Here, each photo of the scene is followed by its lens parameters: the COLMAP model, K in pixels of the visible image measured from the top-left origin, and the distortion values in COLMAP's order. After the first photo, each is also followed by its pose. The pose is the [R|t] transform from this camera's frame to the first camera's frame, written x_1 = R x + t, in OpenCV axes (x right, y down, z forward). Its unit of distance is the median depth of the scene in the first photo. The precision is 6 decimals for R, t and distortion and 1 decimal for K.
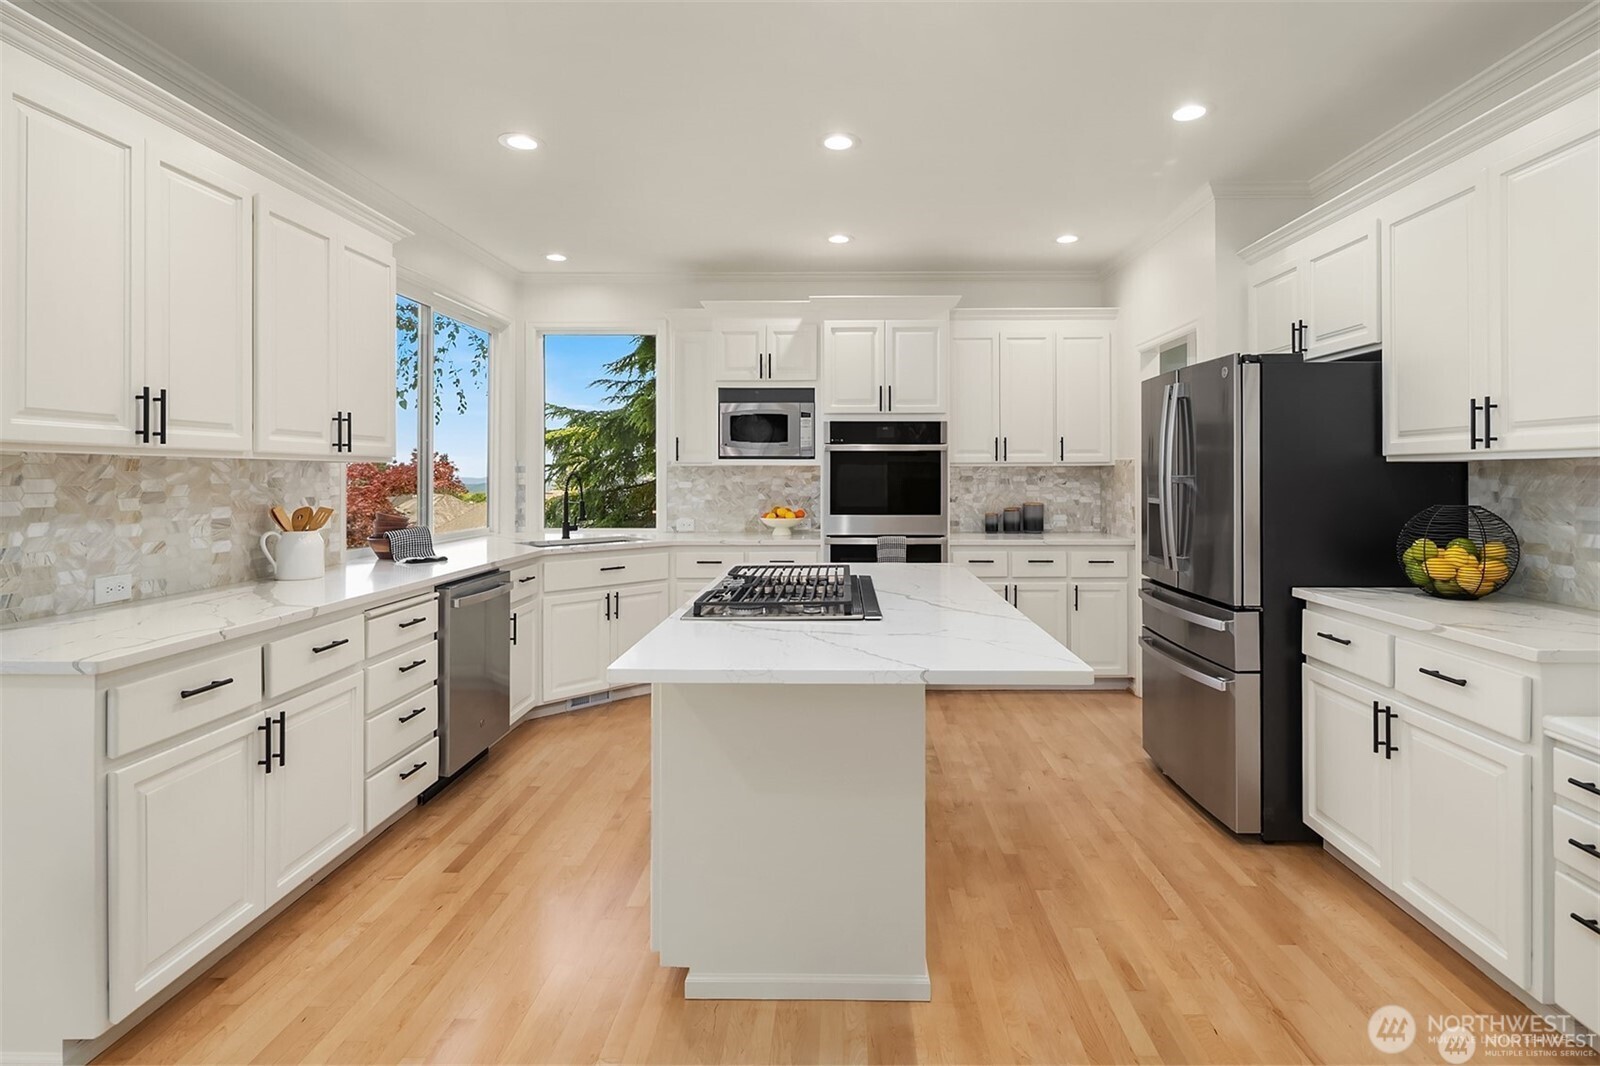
lens RADIAL K [[811.0, 0, 830.3], [0, 811.0, 473.5], [0, 0, 1]] dist [0.001558, -0.000147]
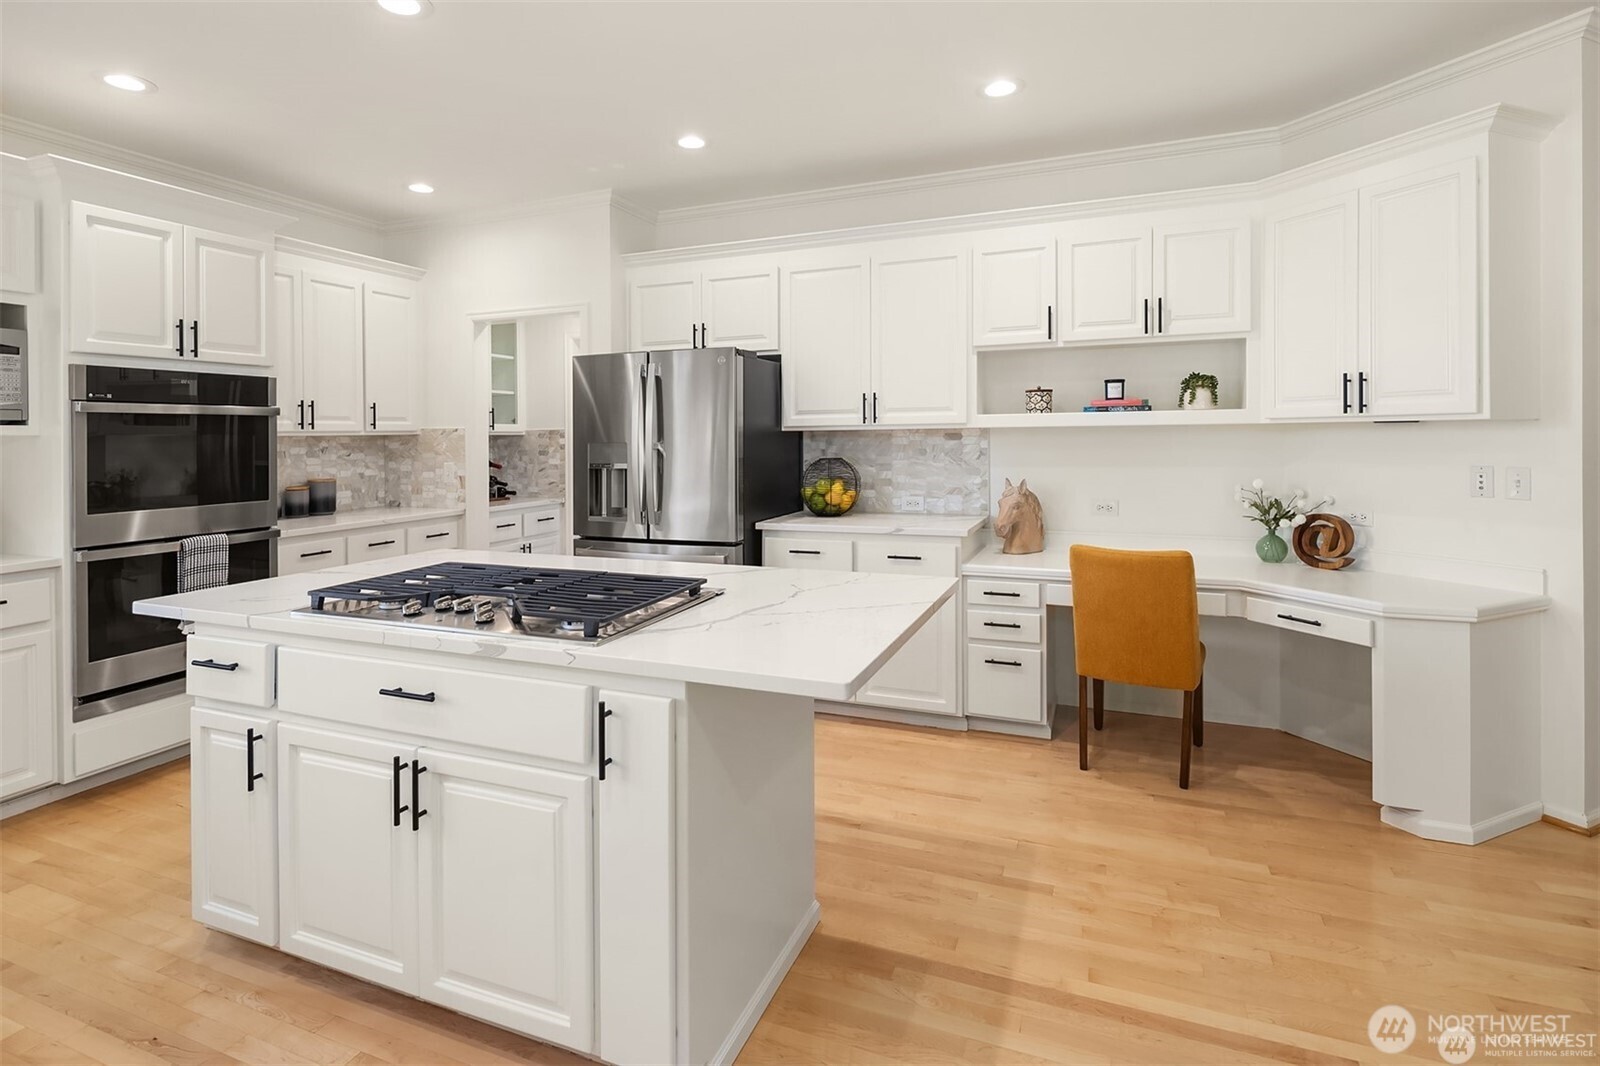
lens RADIAL K [[779.8, 0, 799.7], [0, 779.8, 444.4], [0, 0, 1]] dist [0.003408, 0.000436]
pose [[0.352710, -0.015345, 0.935607, -0.372128], [0.012163, 0.999856, 0.011814, -0.003596], [-0.935653, 0.007213, 0.352846, 0.276530]]
